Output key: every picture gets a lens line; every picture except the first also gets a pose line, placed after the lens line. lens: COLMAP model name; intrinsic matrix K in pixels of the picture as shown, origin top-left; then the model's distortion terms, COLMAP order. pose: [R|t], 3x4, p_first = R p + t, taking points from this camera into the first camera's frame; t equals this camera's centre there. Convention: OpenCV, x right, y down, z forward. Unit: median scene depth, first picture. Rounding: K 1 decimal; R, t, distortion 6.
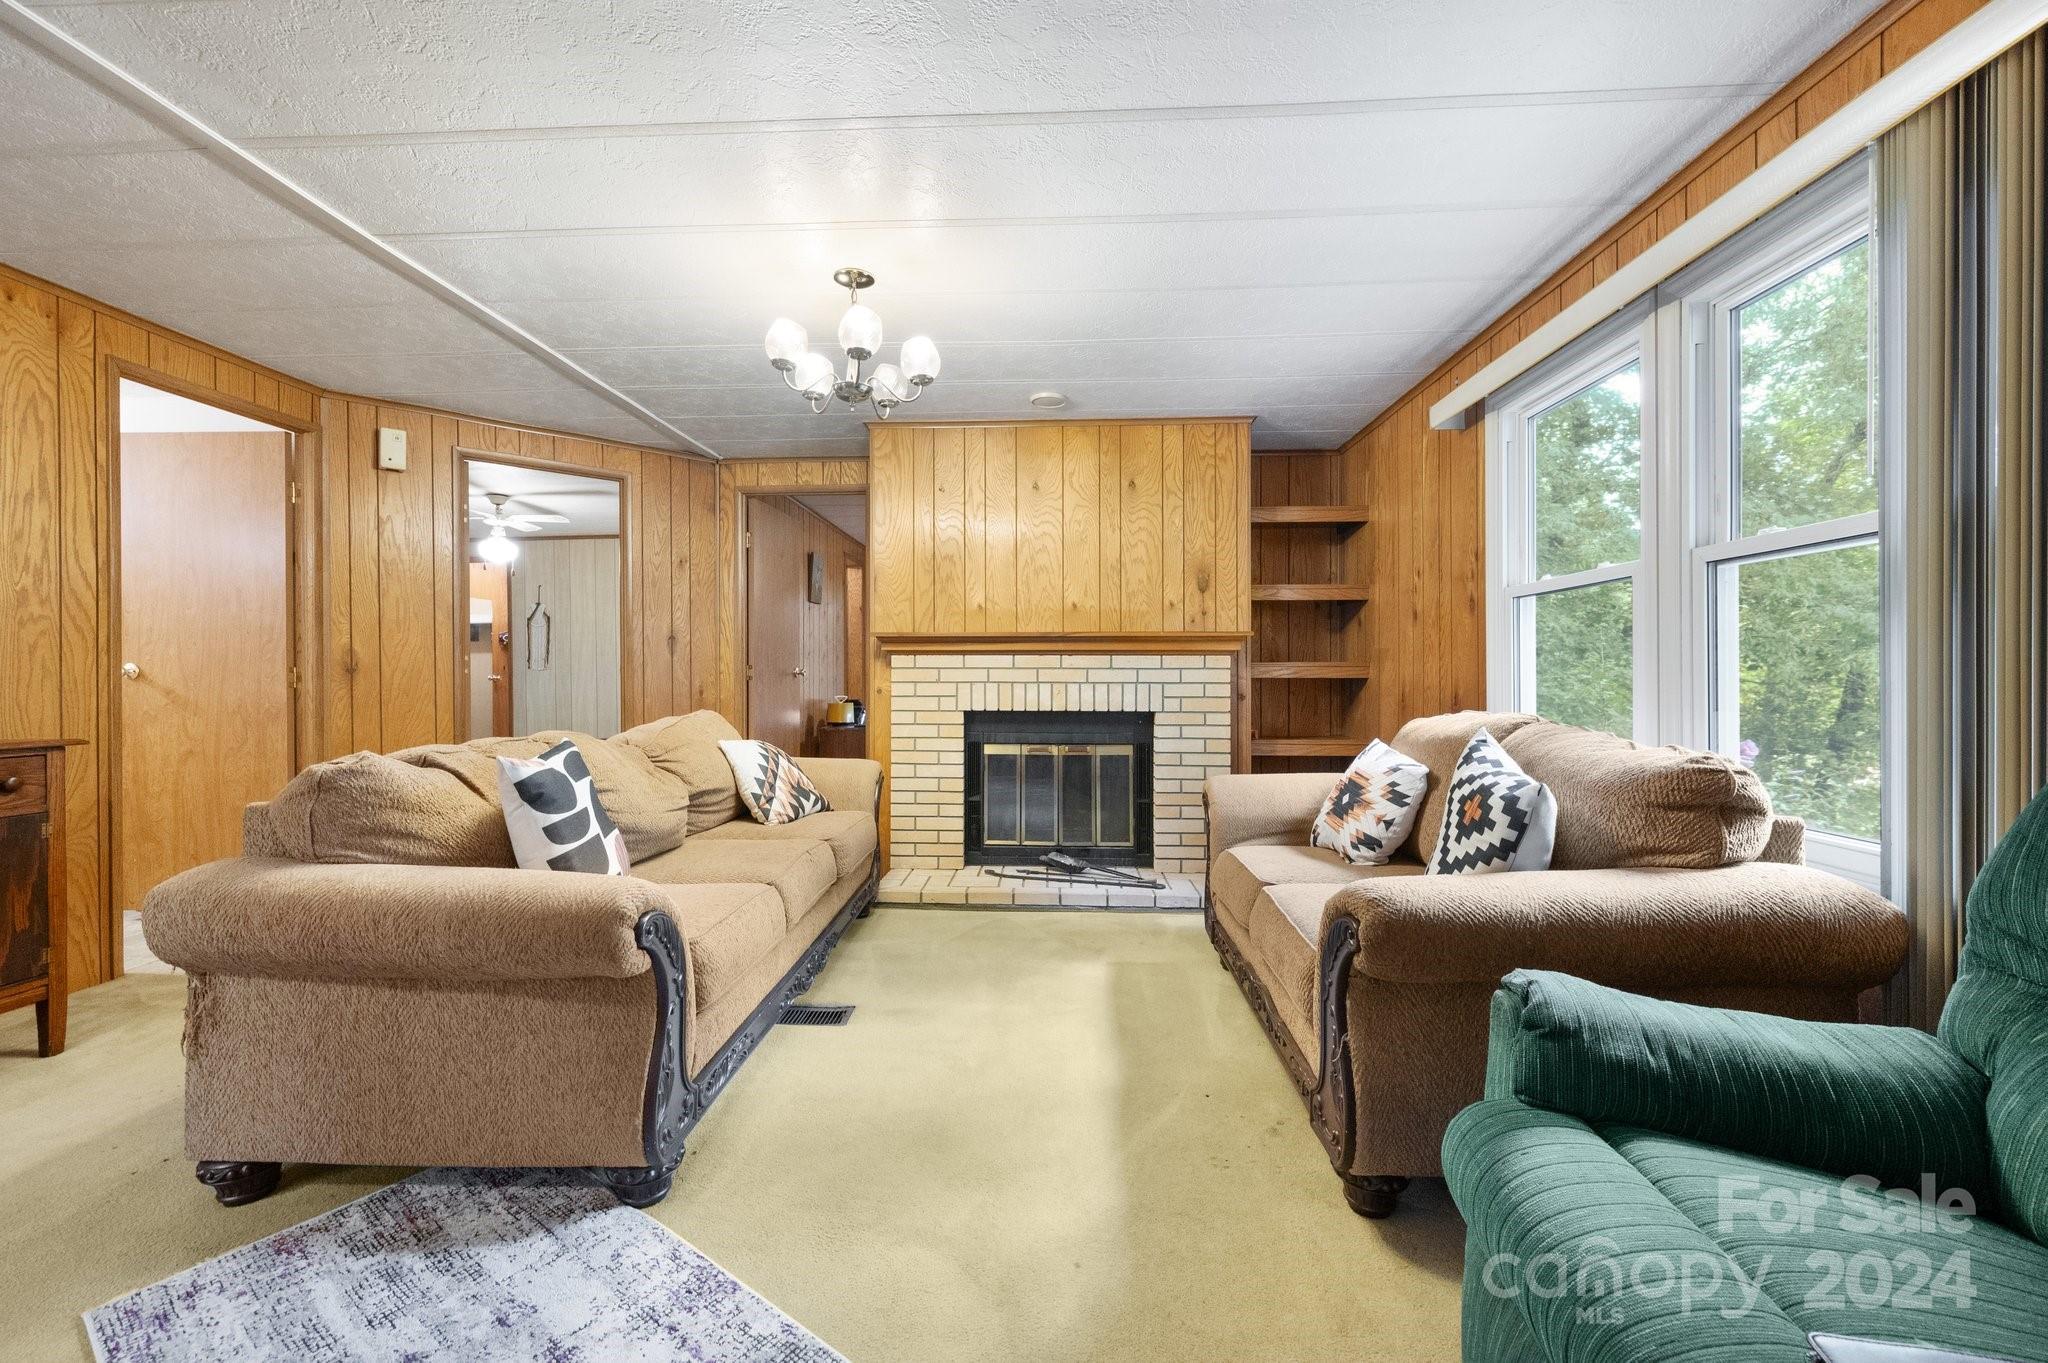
lens RADIAL K [[819.3, 0, 1020.6], [0, 819.3, 677.8], [0, 0, 1]] dist [-0.002247, -0.000102]
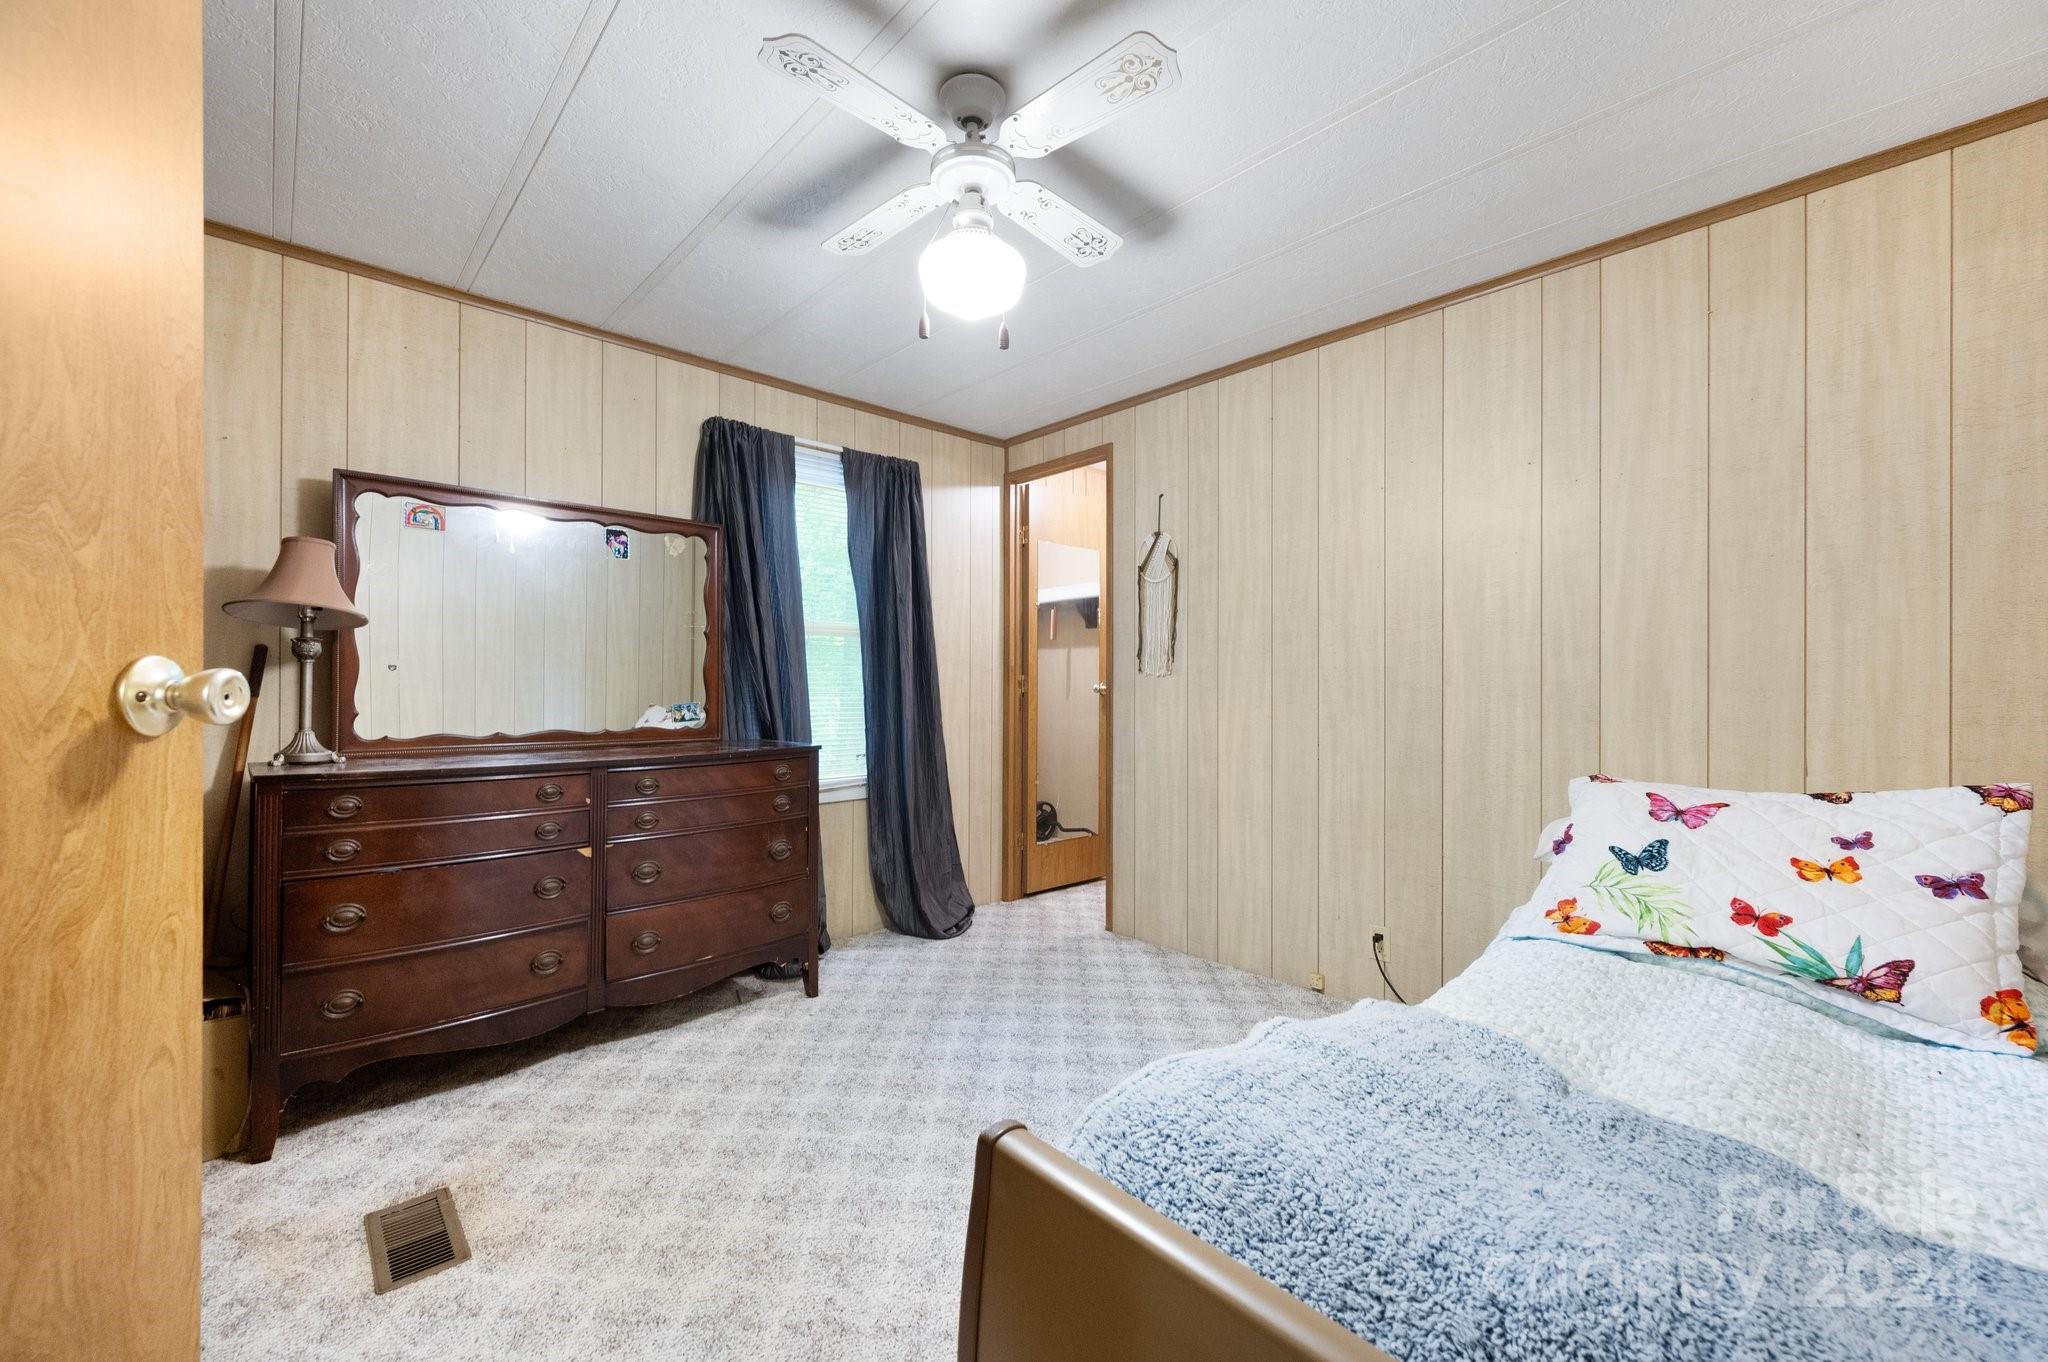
lens RADIAL K [[819.3, 0, 1024.8], [0, 819.3, 681.4], [0, 0, 1]] dist [-0.002247, -0.000102]
pose [[0.722103, 0.010519, -0.691705, -0.562843], [-0.012851, 0.999916, 0.001789, -0.010523], [0.691666, 0.007597, 0.722178, 1.075574]]
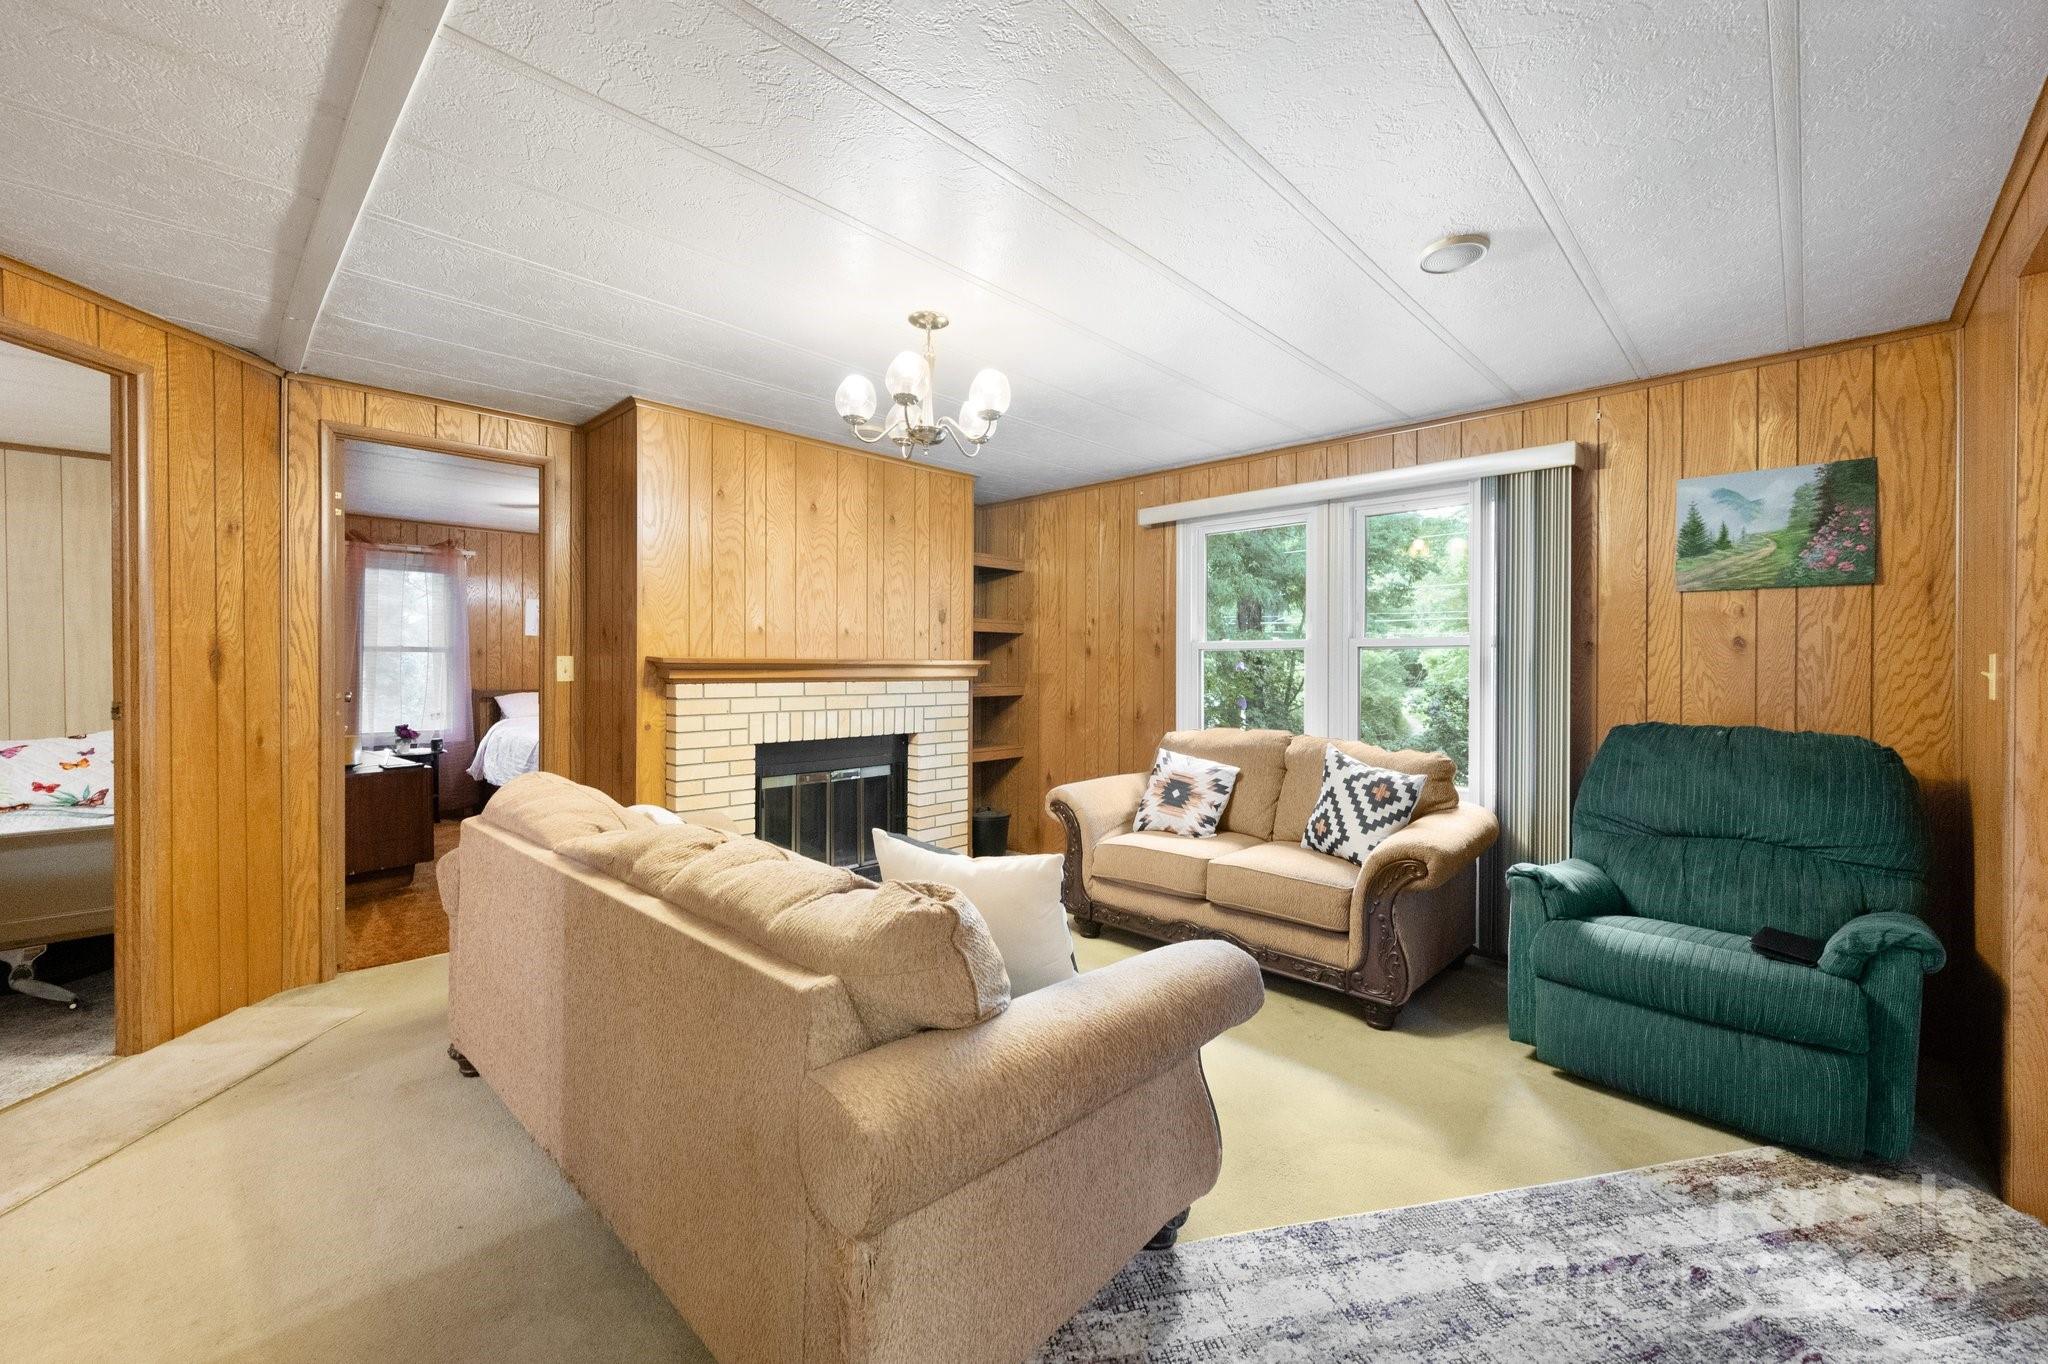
lens RADIAL K [[822.3, 0, 1027.8], [0, 822.3, 669.8], [0, 0, 1]] dist [-0.001119, -0.000415]
pose [[0.650198, -0.001671, 0.759763, -0.560178], [-0.005469, 0.999961, 0.006879, -0.049624], [-0.759746, -0.008628, 0.650163, 0.173120]]
